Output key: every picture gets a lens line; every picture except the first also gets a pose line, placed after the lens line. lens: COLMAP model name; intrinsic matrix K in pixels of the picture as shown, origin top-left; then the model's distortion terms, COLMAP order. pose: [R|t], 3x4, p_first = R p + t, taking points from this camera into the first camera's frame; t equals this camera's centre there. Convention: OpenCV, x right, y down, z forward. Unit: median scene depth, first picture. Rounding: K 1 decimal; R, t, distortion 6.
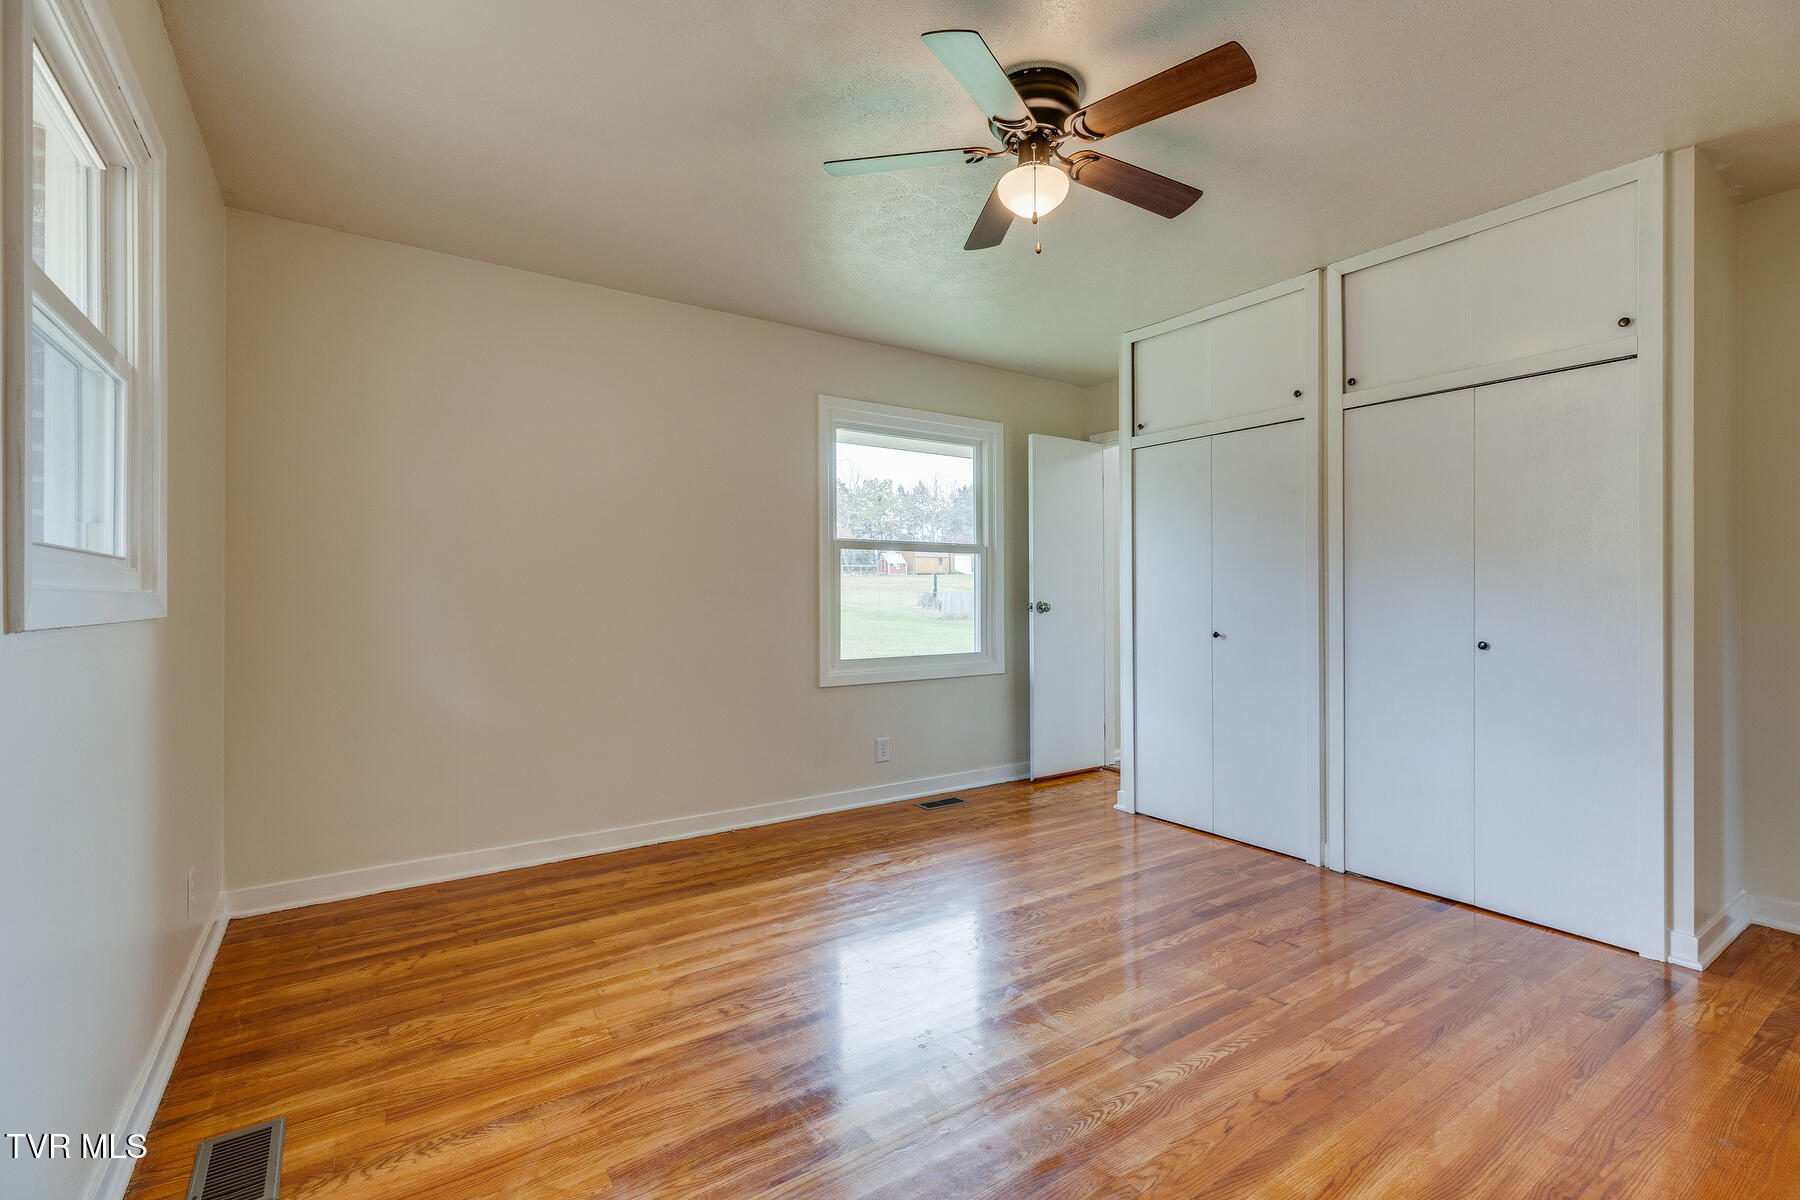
lens RADIAL K [[800.4, 0, 913.2], [0, 800.4, 600.1], [0, 0, 1]] dist [0.015369, 0.000183]
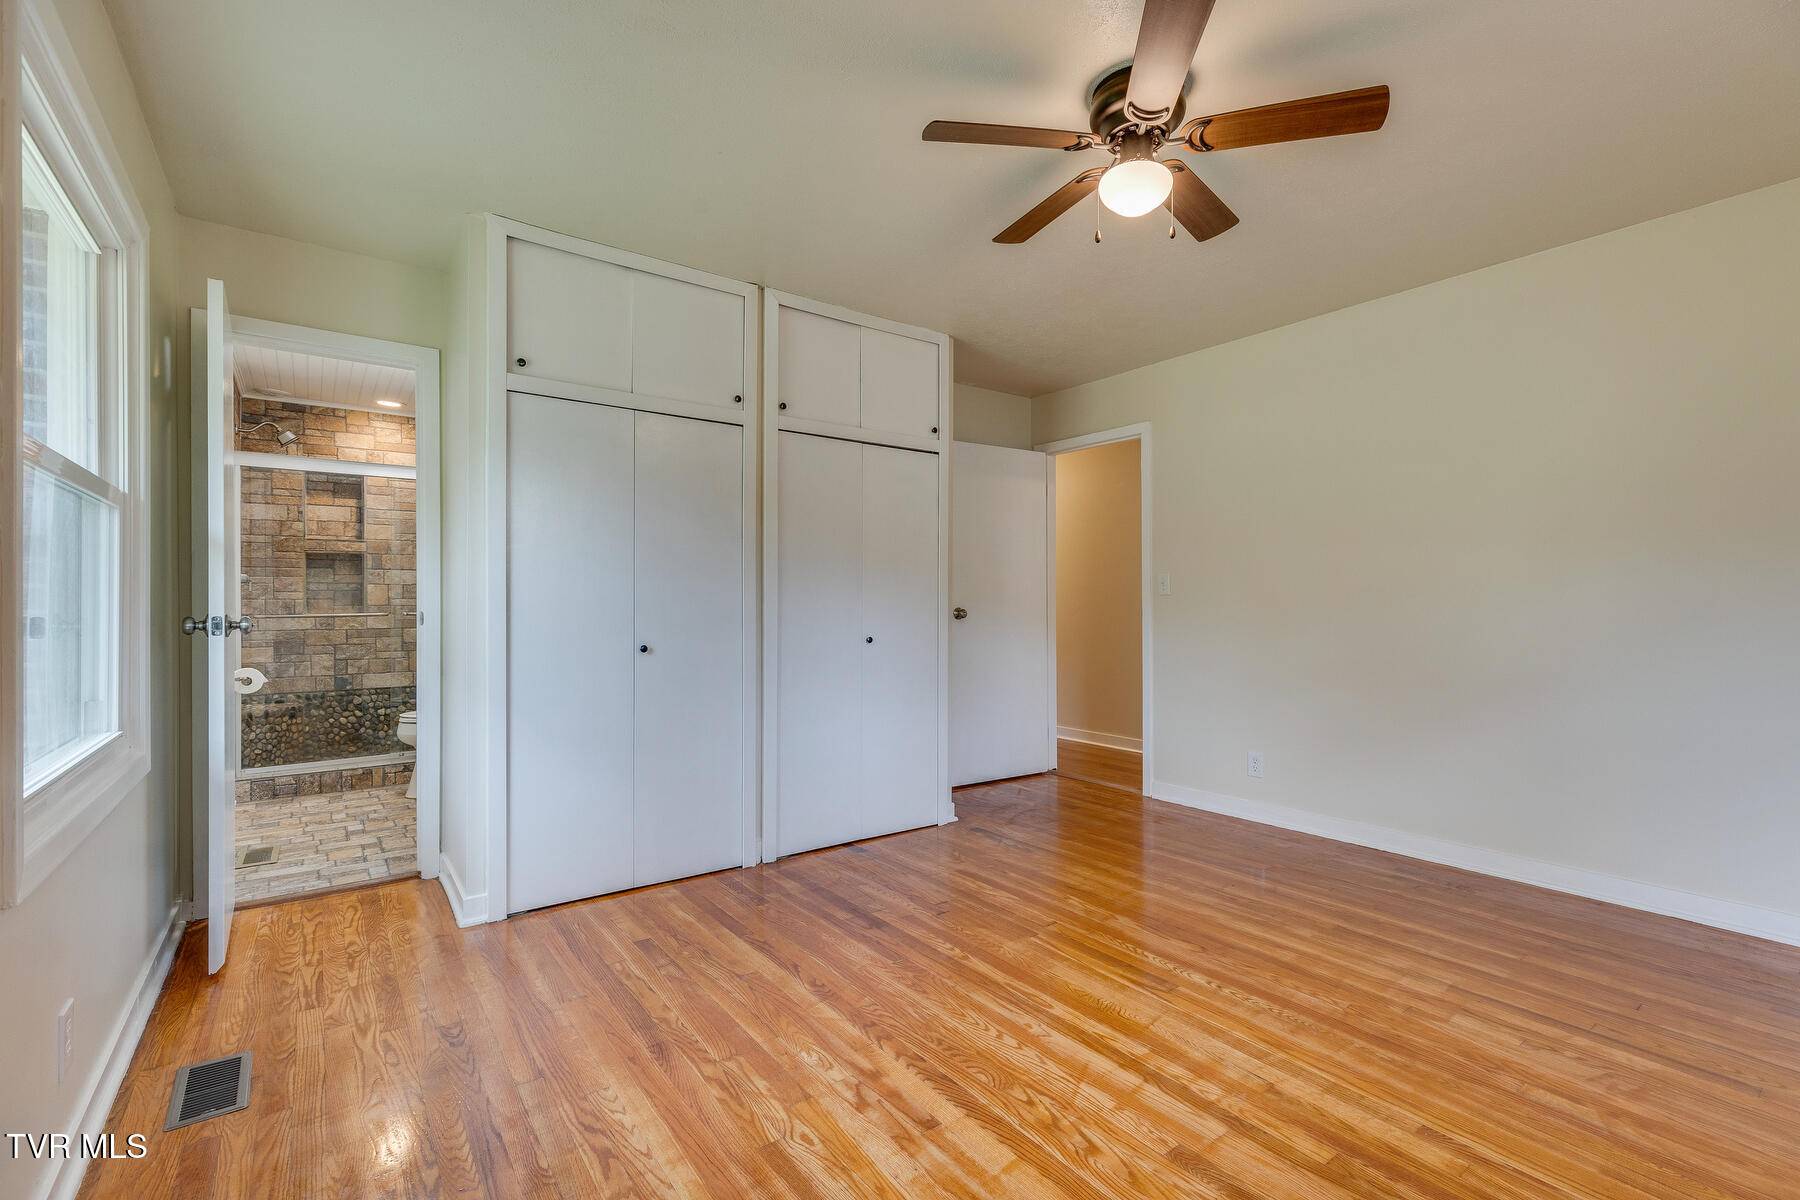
lens RADIAL K [[800.4, 0, 913.2], [0, 800.4, 600.1], [0, 0, 1]] dist [0.015369, 0.000183]
pose [[-0.029961, 0.005228, 0.999537, -0.606731], [0.005779, 0.999971, -0.005057, -0.001355], [-0.999534, 0.005625, -0.029990, 0.954476]]
